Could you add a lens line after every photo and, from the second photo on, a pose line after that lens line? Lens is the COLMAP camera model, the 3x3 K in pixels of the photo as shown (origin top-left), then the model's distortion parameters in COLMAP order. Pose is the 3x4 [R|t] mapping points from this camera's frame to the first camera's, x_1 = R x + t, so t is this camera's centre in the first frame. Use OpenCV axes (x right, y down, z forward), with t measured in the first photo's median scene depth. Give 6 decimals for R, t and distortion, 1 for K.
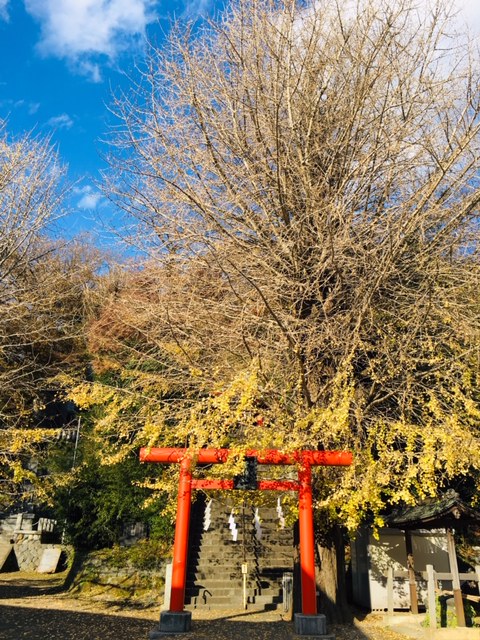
lens RADIAL K [[487.6, 0, 240.0], [0, 487.6, 320.0], [0, 0, 1]] dist [0.040856, -0.001435]
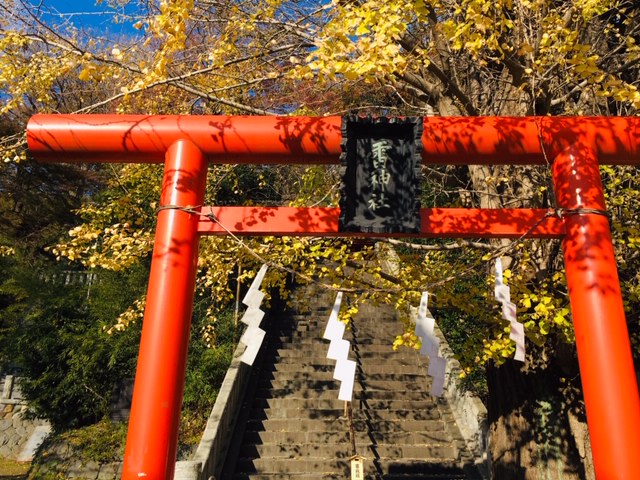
lens RADIAL K [[487.6, 0, 320.0], [0, 487.6, 240.0], [0, 0, 1]] dist [0.040856, -0.001435]
pose [[0.999957, -0.003796, -0.008422, -0.016597], [0.004419, 0.997156, 0.075236, 0.232110], [0.008112, -0.075270, 0.997130, 0.500965]]
